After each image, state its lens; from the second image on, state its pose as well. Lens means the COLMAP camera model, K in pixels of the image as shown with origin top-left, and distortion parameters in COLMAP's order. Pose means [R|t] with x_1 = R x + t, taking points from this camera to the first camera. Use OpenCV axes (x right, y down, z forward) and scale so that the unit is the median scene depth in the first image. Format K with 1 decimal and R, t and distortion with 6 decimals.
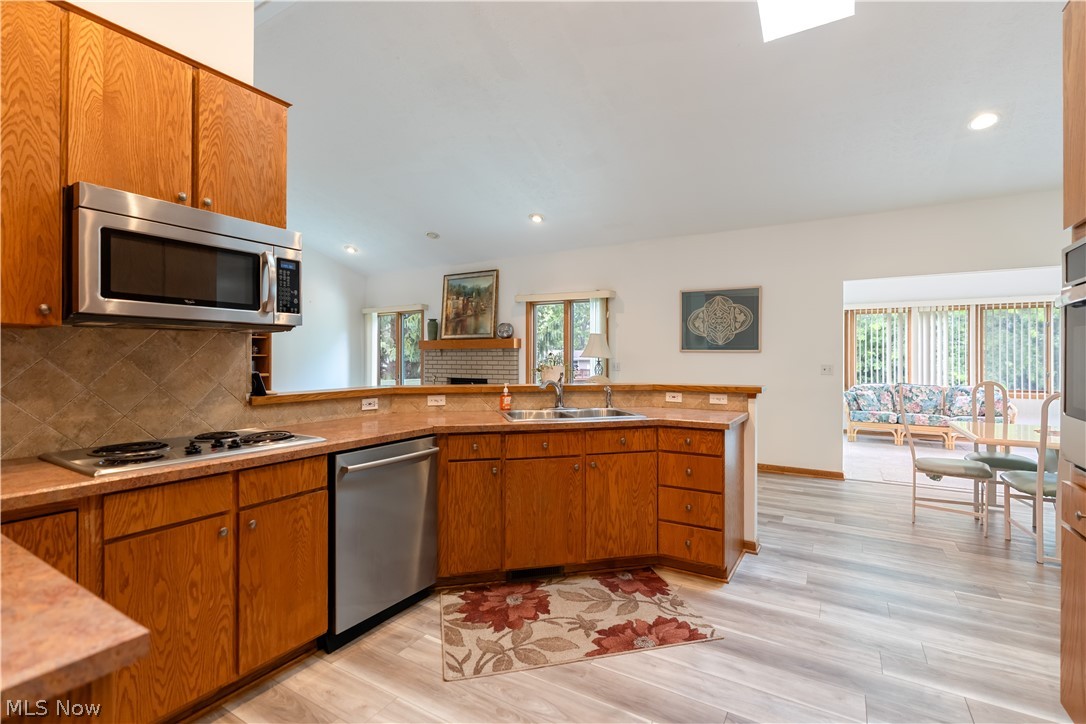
lens RADIAL K [[492.3, 0, 564.3], [0, 492.3, 351.9], [0, 0, 1]] dist [0.010914, -0.000764]
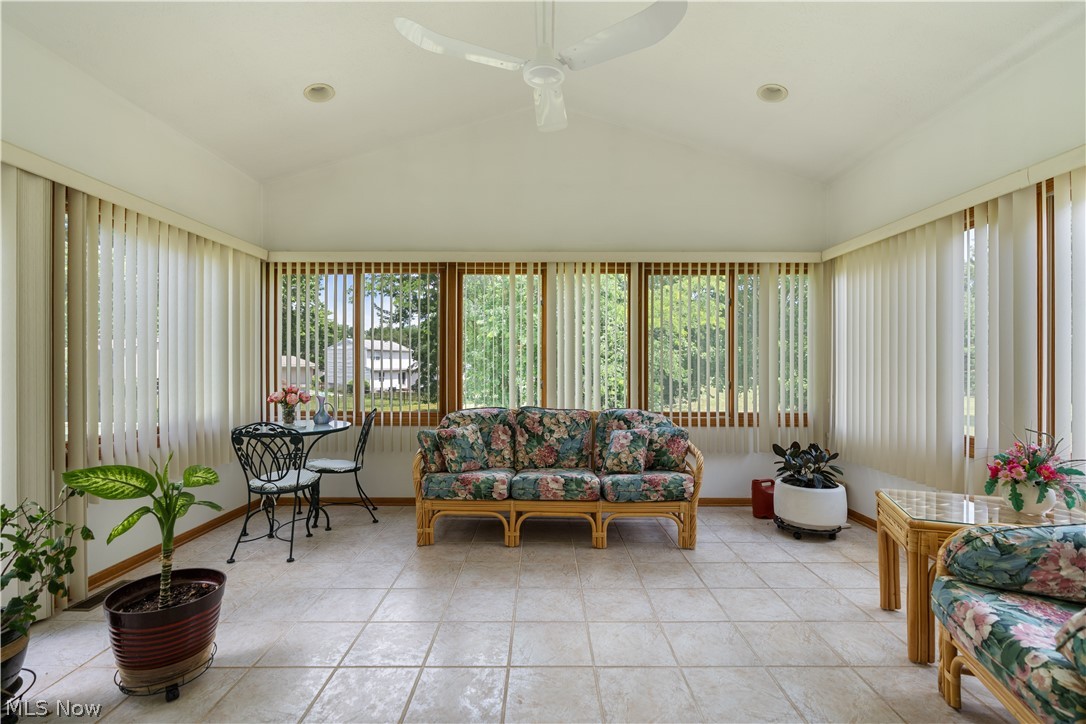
lens RADIAL K [[492.3, 0, 547.0], [0, 492.3, 364.2], [0, 0, 1]] dist [0.010914, -0.000764]
pose [[0.867117, -0.005286, 0.498077, 0.456615], [0.001185, 0.999963, 0.008551, 0.014975], [-0.498103, -0.006825, 0.867091, 0.561568]]
